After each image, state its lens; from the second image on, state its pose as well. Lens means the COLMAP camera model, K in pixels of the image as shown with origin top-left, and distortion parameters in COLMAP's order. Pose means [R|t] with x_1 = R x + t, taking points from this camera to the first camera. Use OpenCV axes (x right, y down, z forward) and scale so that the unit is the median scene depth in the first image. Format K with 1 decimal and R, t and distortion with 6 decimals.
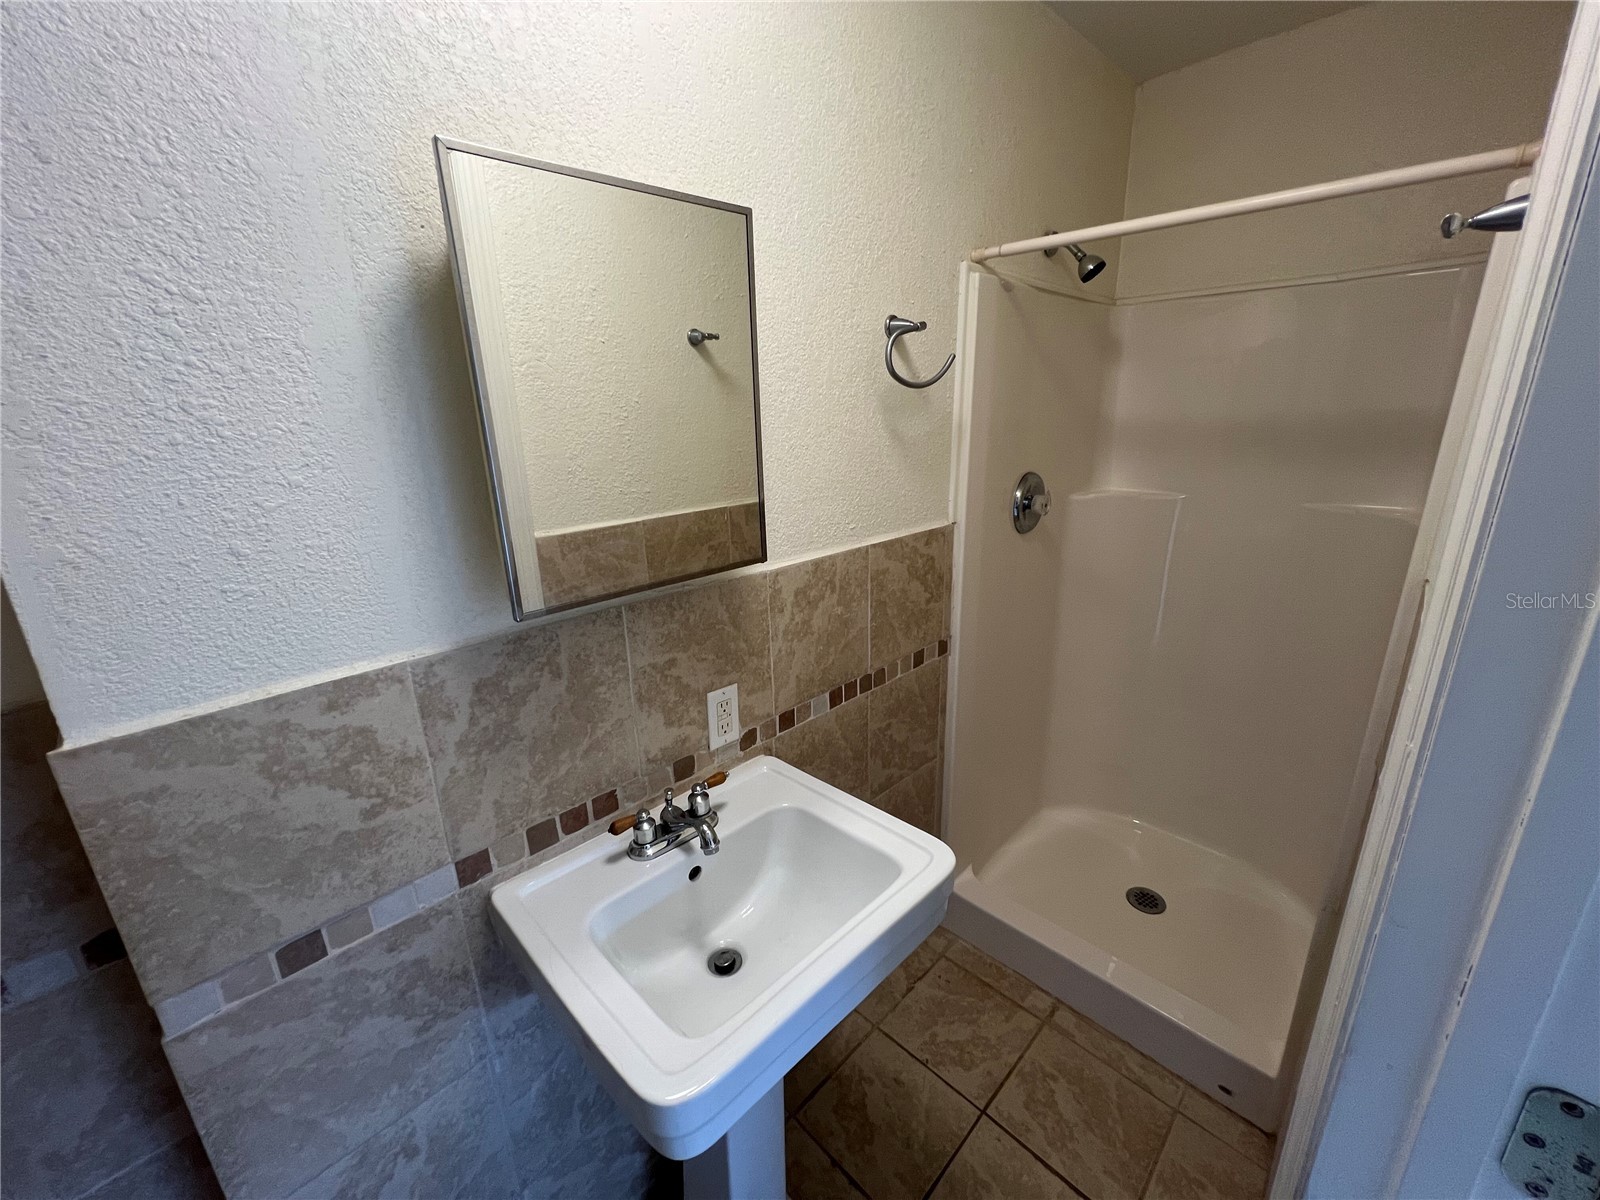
lens RADIAL K [[644.8, 0, 797.9], [0, 644.8, 601.4], [0, 0, 1]] dist [0.000073, 0.000124]
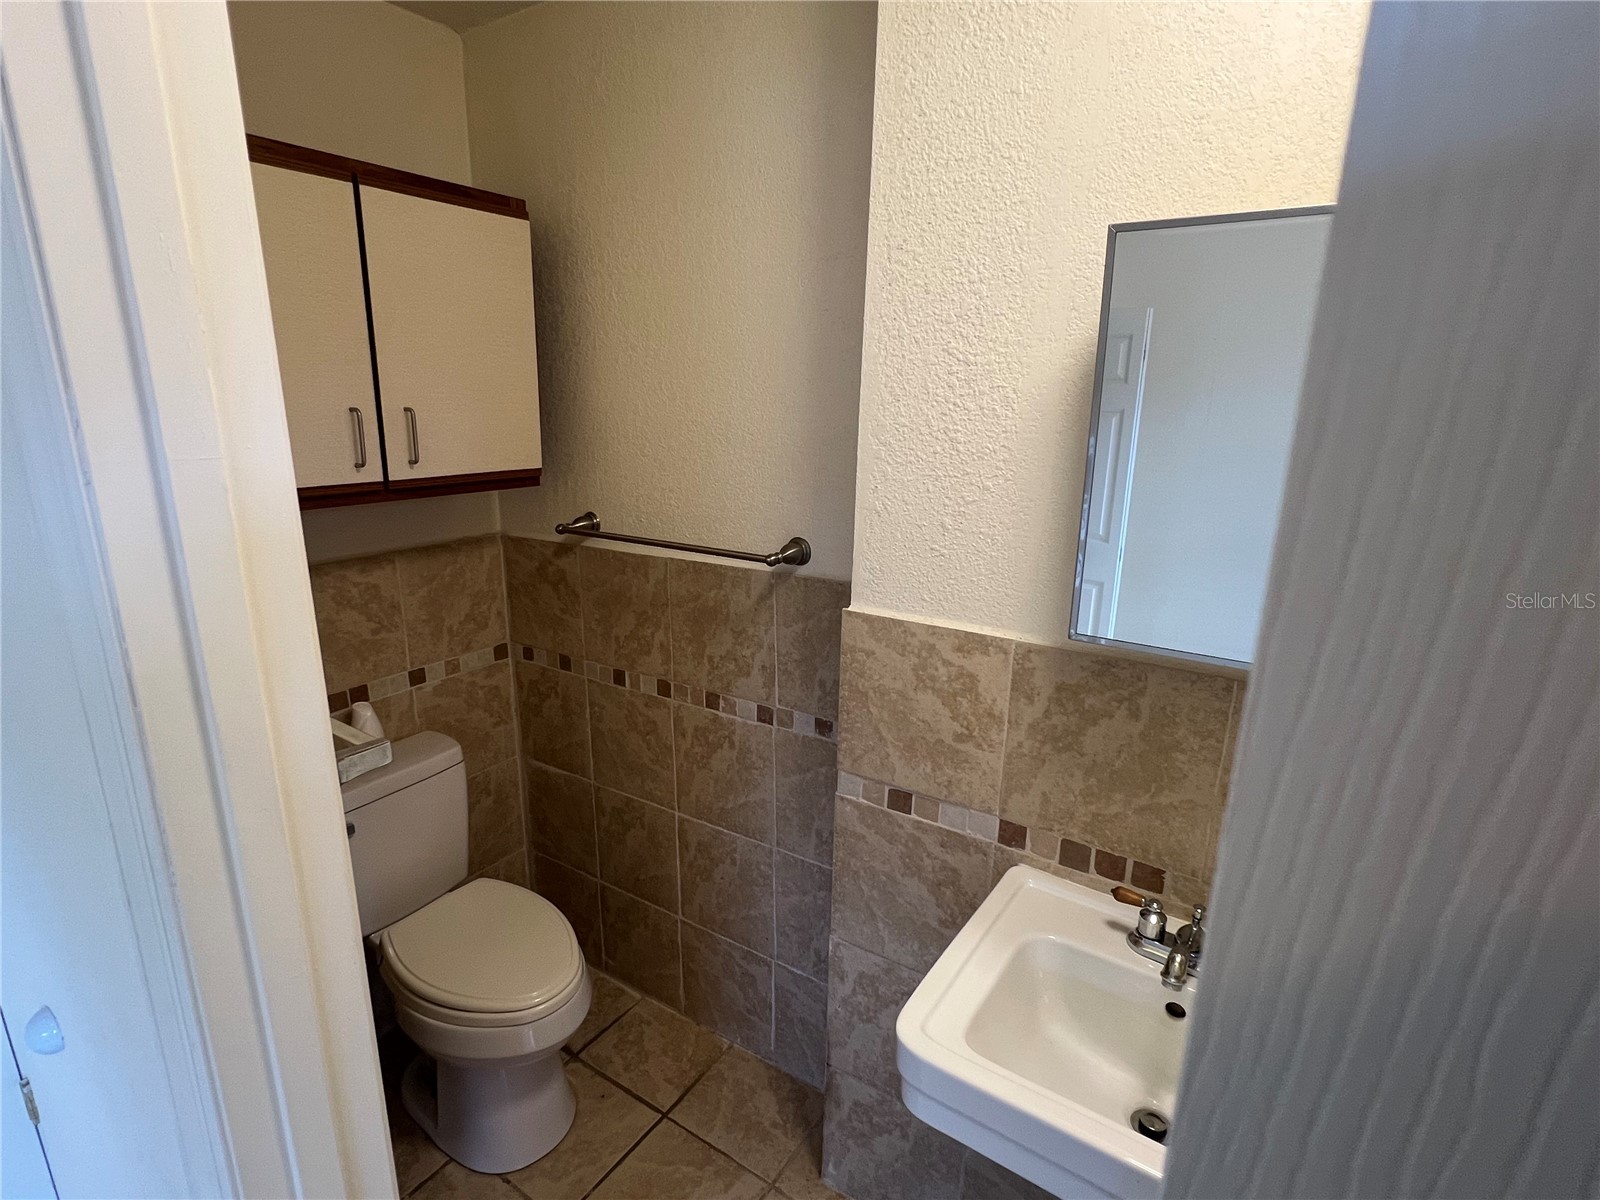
lens RADIAL K [[797.8, 0, 796.6], [0, 797.8, 604.2], [0, 0, 1]] dist [-0.000866, -0.000047]
pose [[0.199331, 0.279959, -0.939090, 0.696407], [-0.308832, 0.927432, 0.210931, -0.157891], [0.929994, 0.247976, 0.271327, 0.184525]]
